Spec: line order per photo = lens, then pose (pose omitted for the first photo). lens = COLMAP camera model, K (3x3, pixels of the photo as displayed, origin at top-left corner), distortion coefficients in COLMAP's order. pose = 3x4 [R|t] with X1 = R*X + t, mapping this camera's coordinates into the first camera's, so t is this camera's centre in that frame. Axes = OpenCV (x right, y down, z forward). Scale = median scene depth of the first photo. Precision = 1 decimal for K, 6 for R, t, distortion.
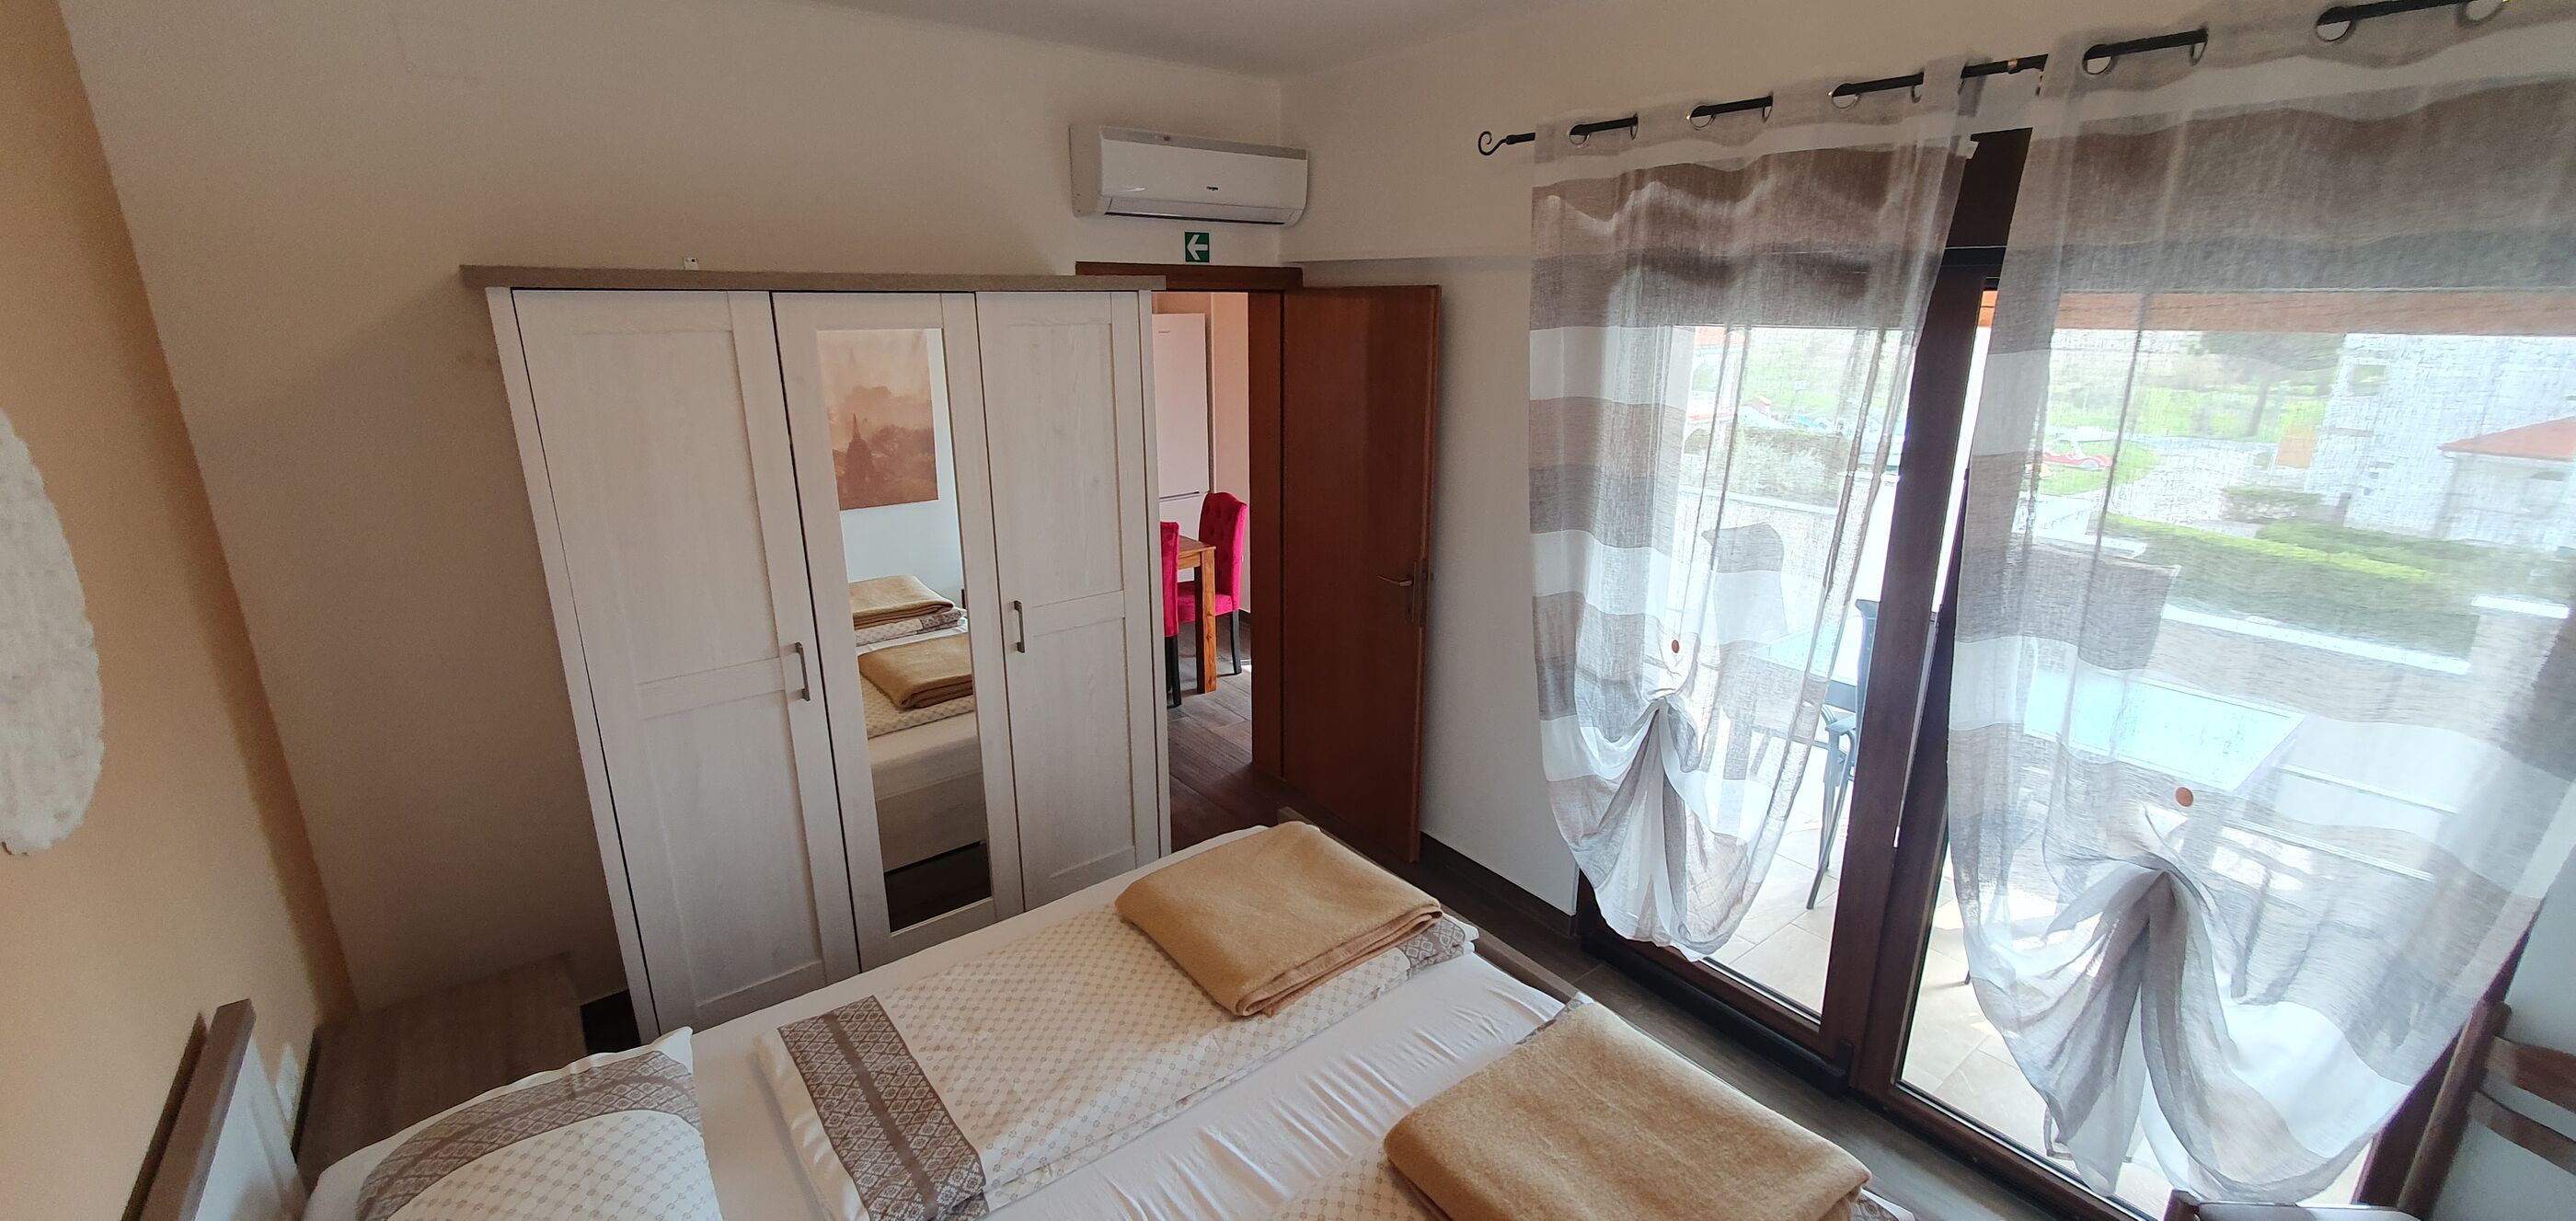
lens RADIAL K [[1021.3, 0, 1287.3], [0, 1021.3, 589.9], [0, 0, 1]] dist [0.001285, -0.000035]
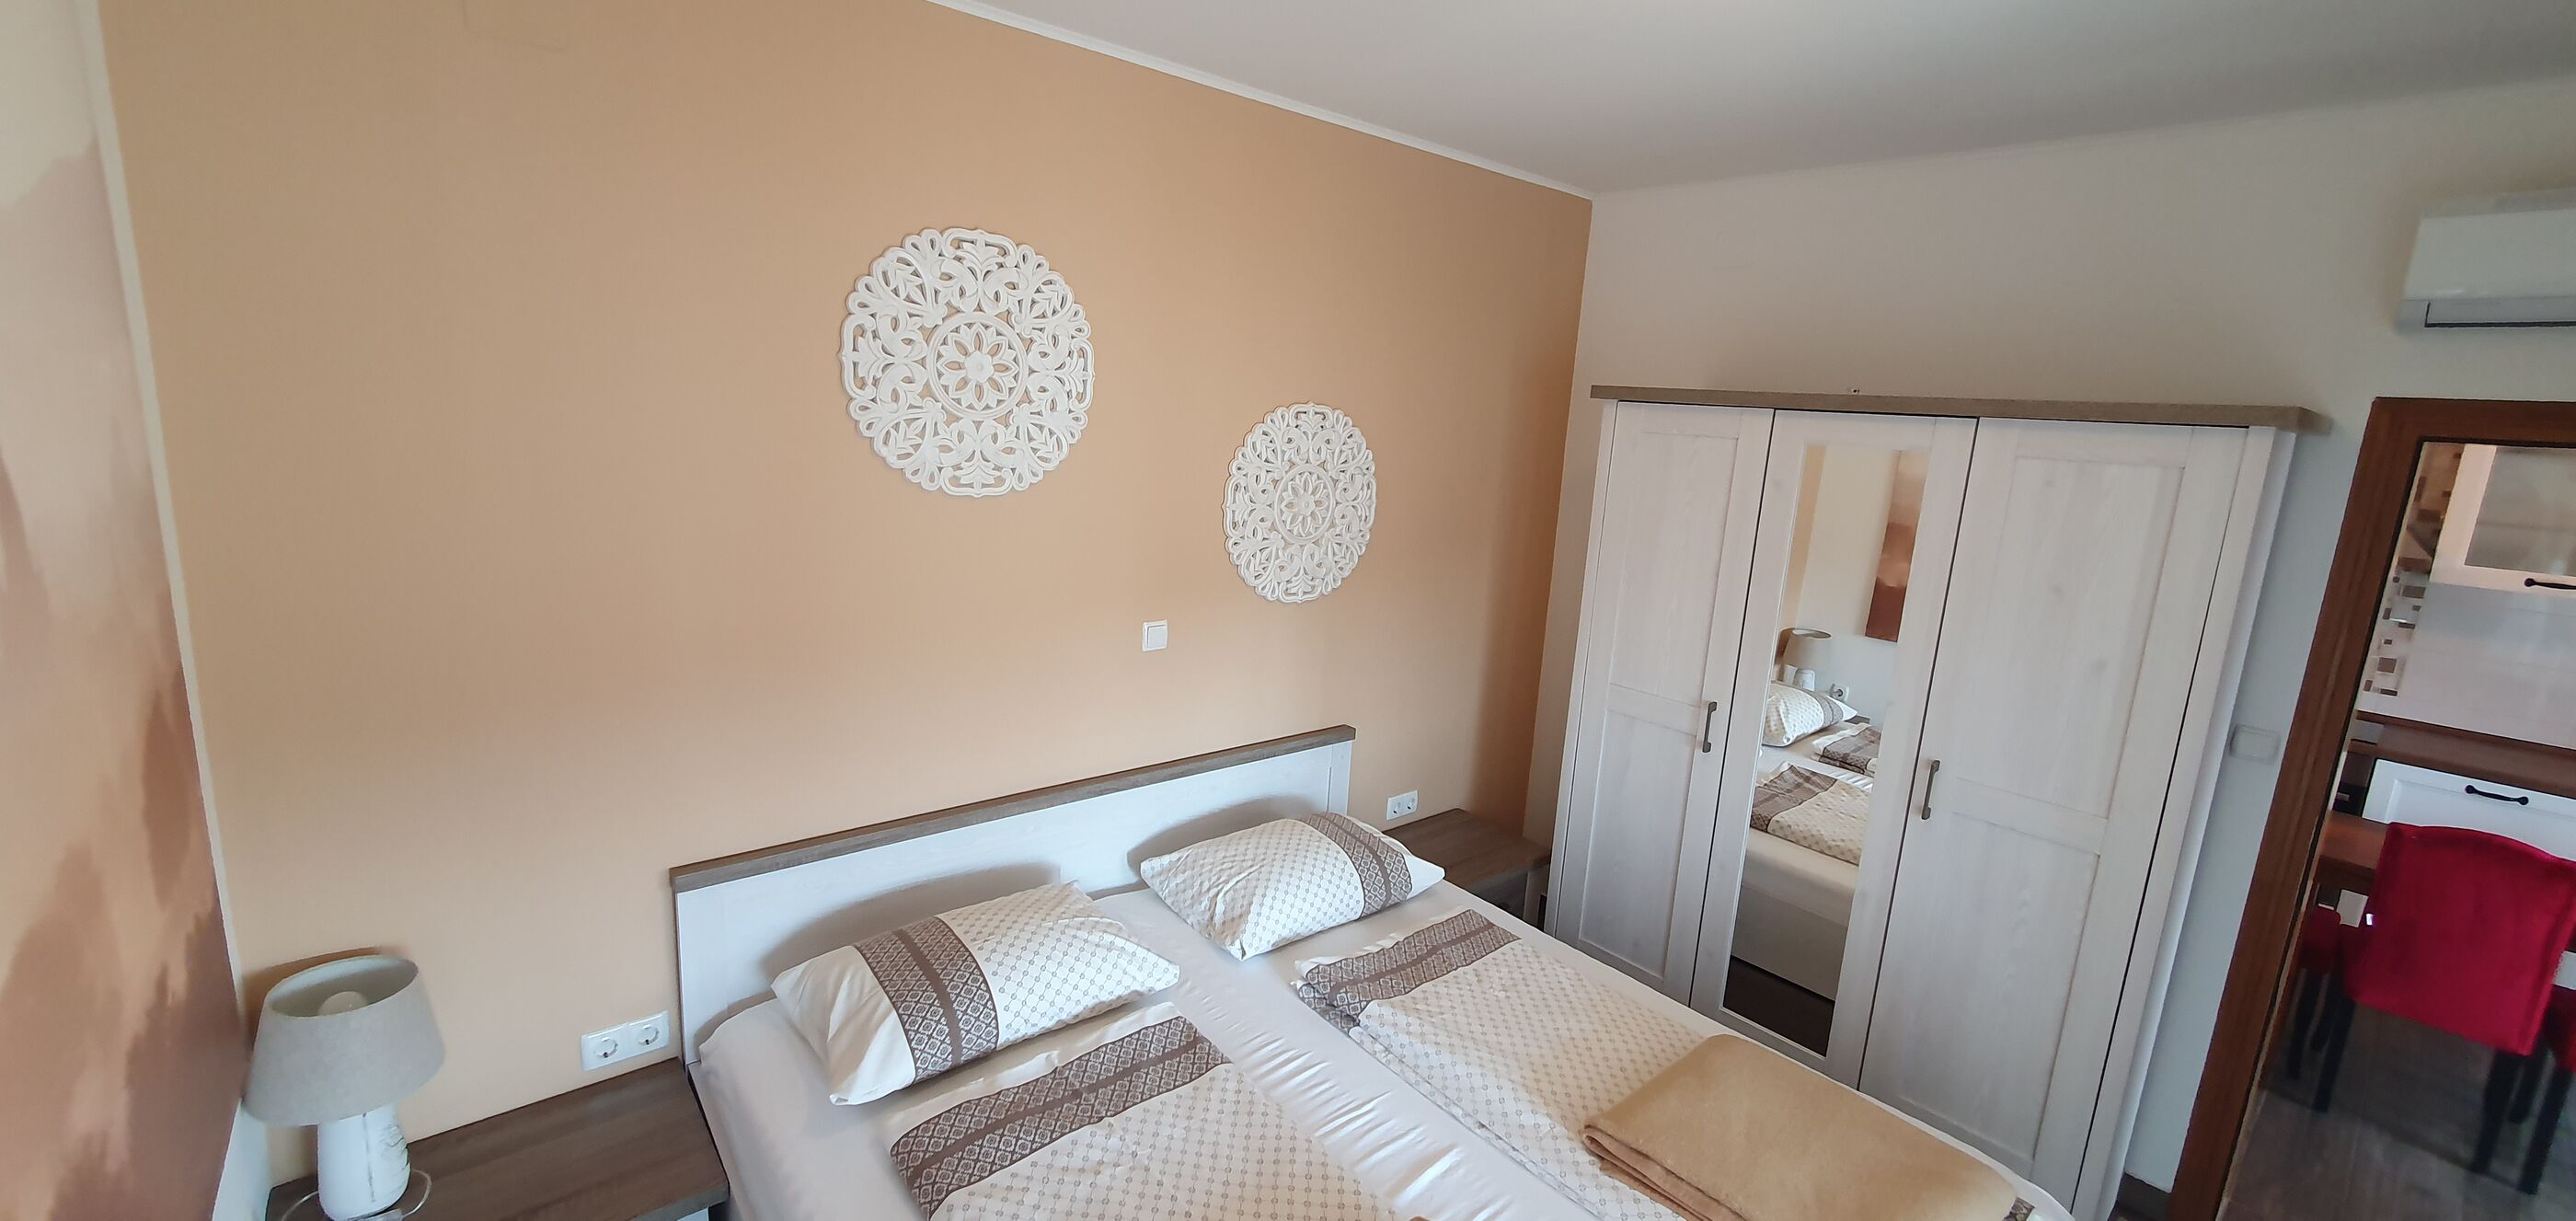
lens RADIAL K [[1021.3, 0, 1287.3], [0, 1021.3, 589.9], [0, 0, 1]] dist [0.001285, -0.000035]
pose [[0.046110, 0.189081, -0.980878, 0.674635], [-0.327029, 0.930670, 0.164029, -0.108426], [0.943889, 0.313212, 0.104748, 0.416590]]
